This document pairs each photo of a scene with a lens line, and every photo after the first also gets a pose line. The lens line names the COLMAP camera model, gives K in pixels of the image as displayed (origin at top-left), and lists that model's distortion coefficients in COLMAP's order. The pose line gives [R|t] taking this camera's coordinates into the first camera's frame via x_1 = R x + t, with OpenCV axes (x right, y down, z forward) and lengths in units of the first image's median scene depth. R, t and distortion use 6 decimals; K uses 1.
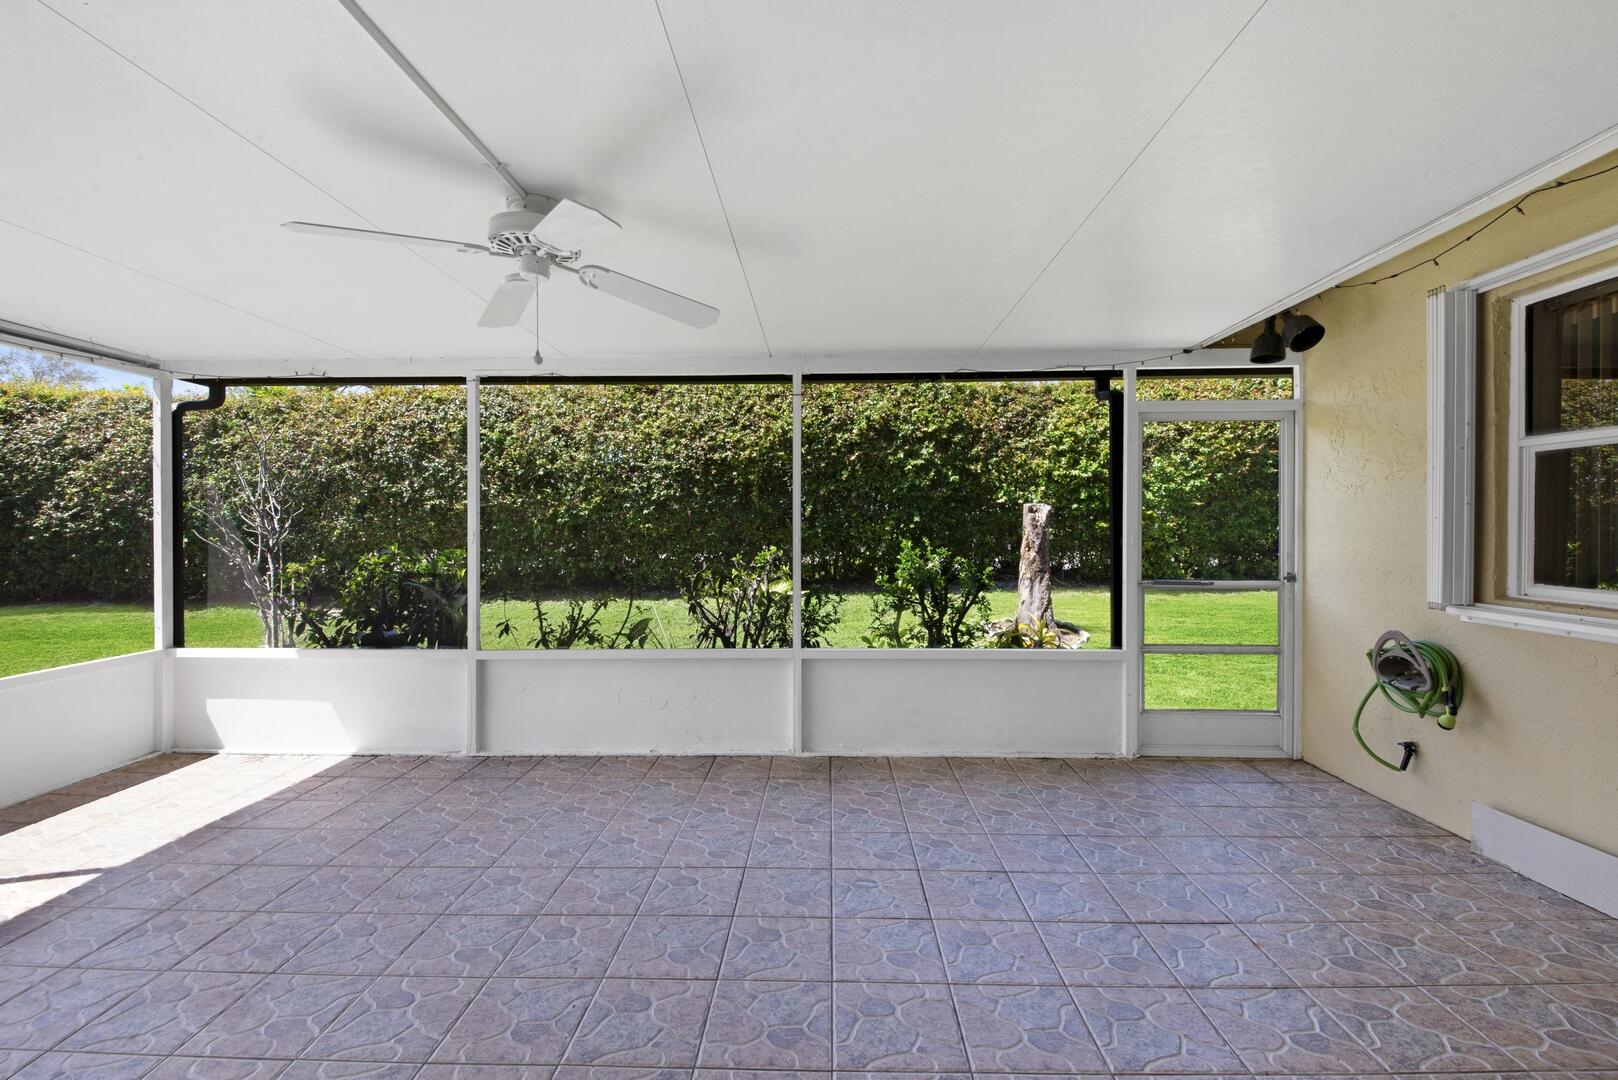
lens RADIAL K [[686.6, 0, 811.9], [0, 686.6, 524.5], [0, 0, 1]] dist [0.036453, -0.030359]
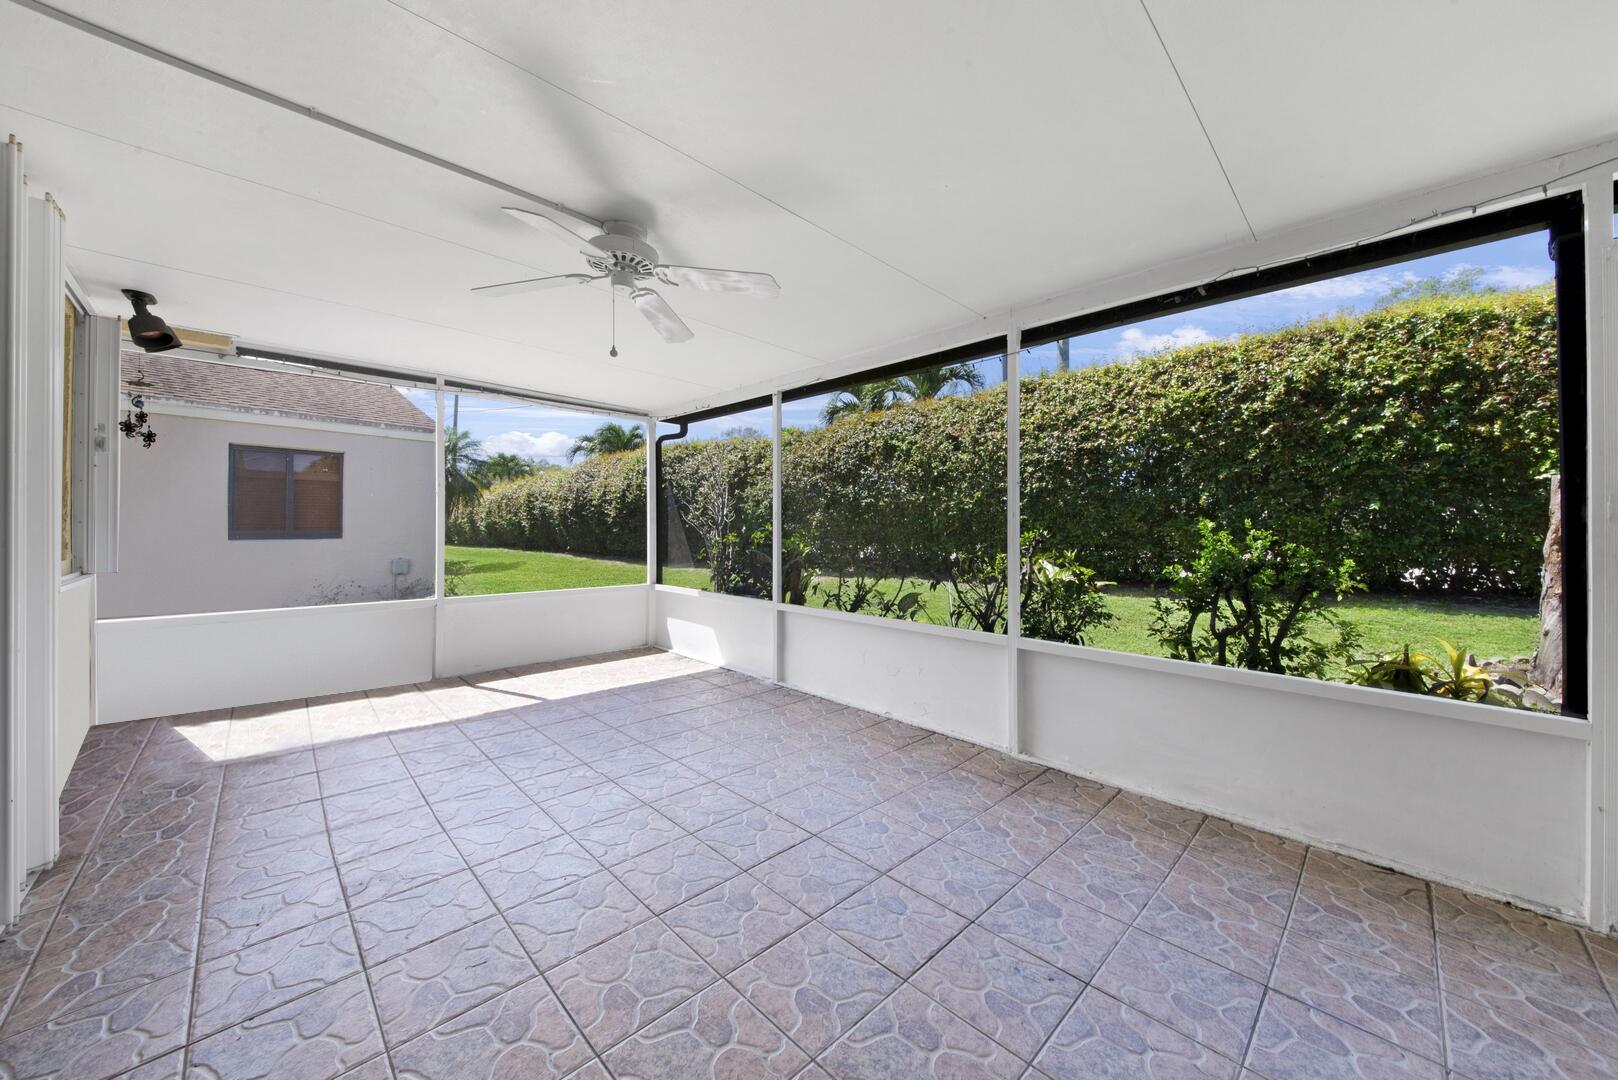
lens RADIAL K [[579.7, 0, 807.0], [0, 579.7, 524.7], [0, 0, 1]] dist [0.027126, -0.024579]
pose [[0.713396, 0.003209, -0.700753, 0.157491], [-0.008065, 0.999961, -0.003632, 0.019607], [0.700714, 0.008242, 0.713394, 0.132281]]
